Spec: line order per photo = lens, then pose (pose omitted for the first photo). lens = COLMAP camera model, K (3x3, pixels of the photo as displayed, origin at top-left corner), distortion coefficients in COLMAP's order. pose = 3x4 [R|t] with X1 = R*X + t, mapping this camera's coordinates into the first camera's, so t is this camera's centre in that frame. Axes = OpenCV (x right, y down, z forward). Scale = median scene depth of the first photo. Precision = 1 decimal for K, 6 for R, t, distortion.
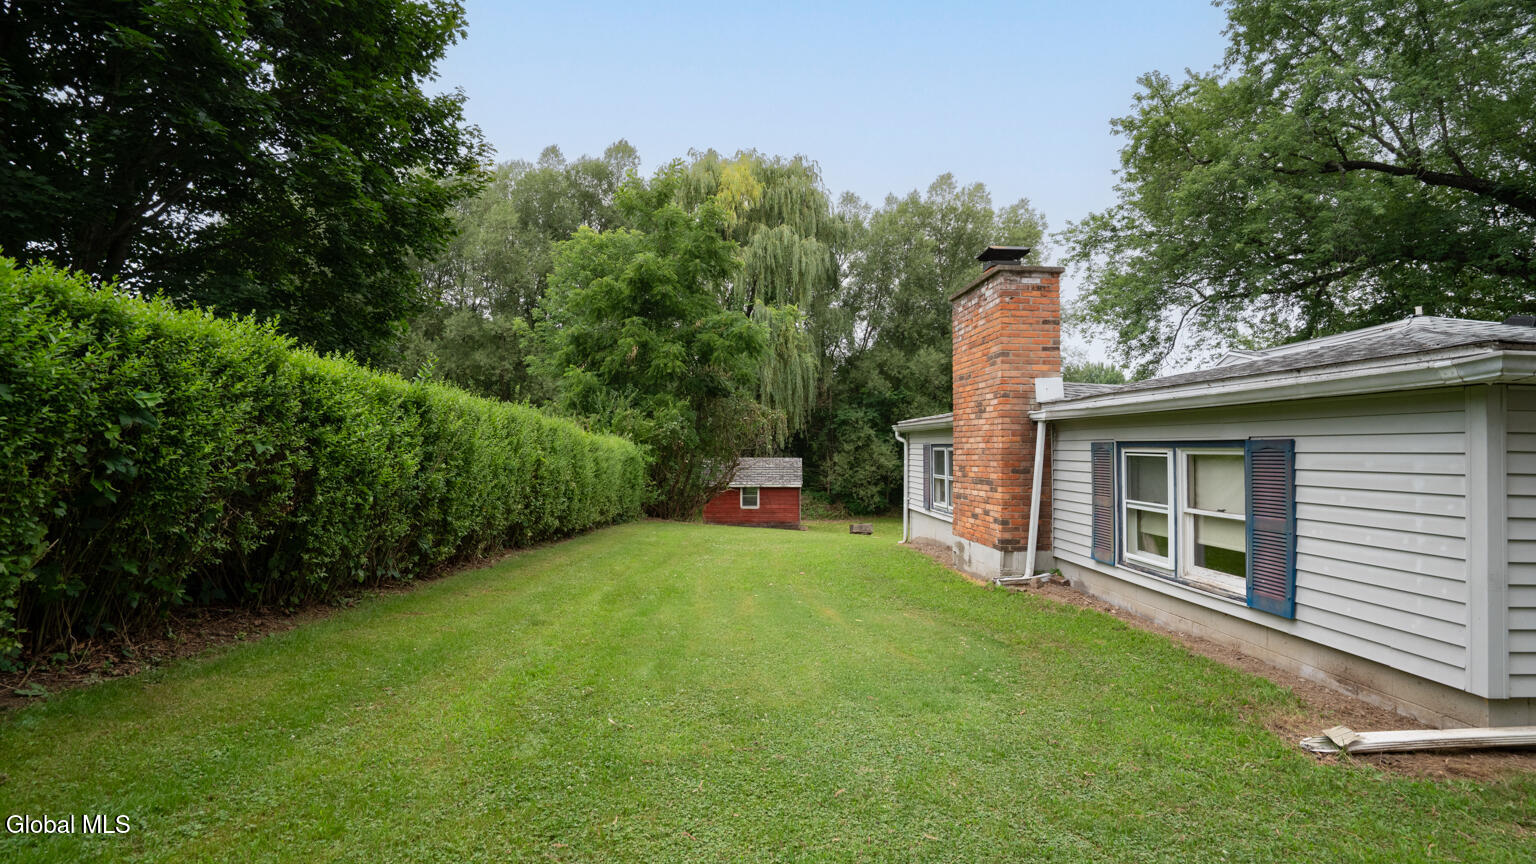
lens RADIAL K [[728.3, 0, 768.0], [0, 728.3, 432.0], [0, 0, 1]] dist [-0.047935, 0.018943]
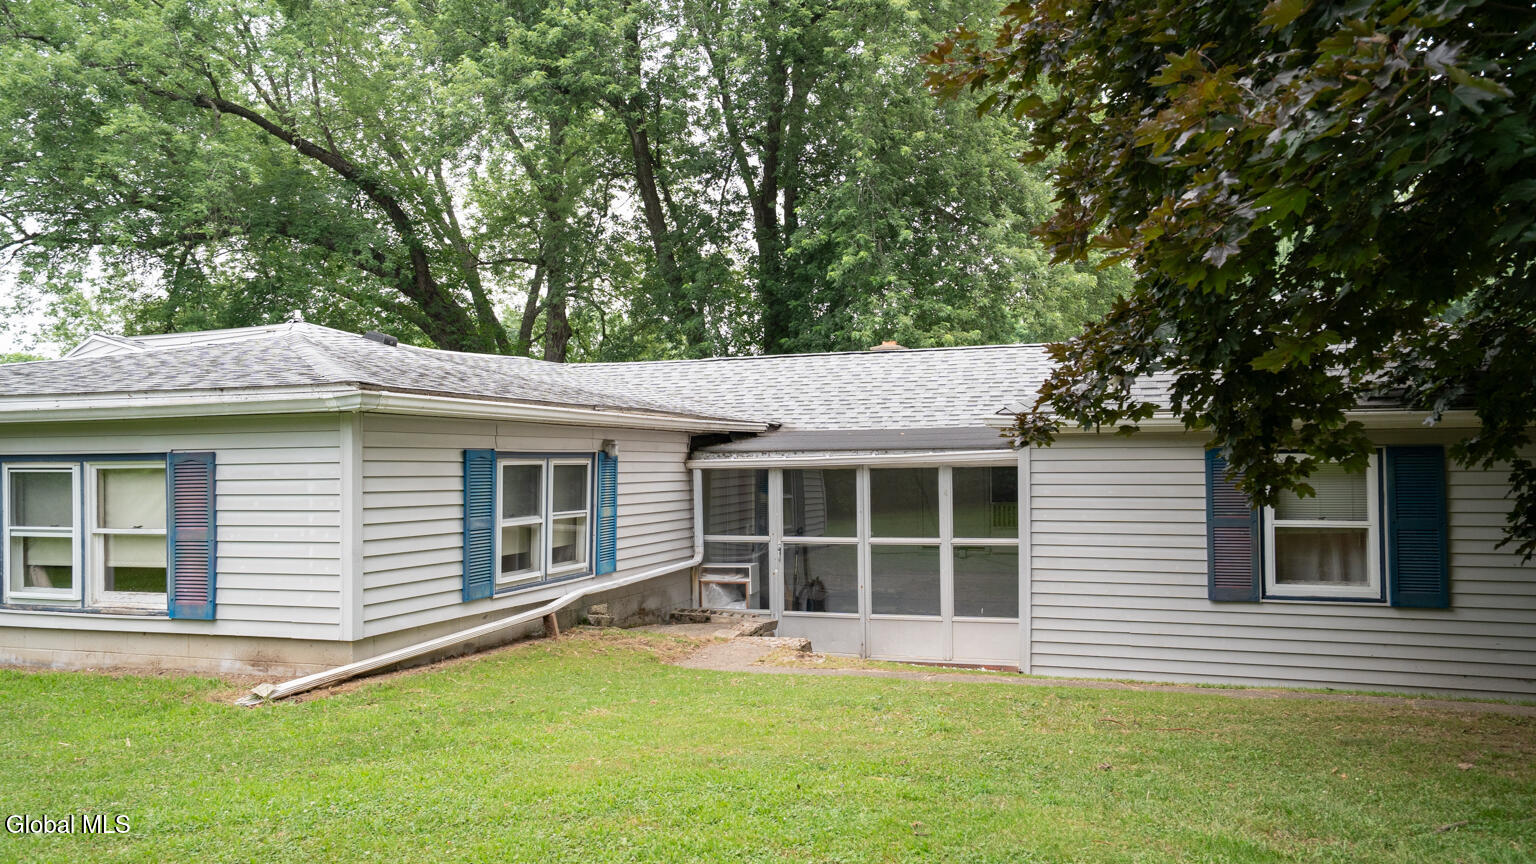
lens RADIAL K [[1241.3, 0, 768.0], [0, 1241.3, 432.0], [0, 0, 1]] dist [-0.001238, 0.009695]
pose [[0.436256, 0.004980, 0.899809, -0.456635], [-0.004549, 0.999984, -0.003329, -0.013849], [-0.899811, -0.002641, 0.436272, -0.443894]]
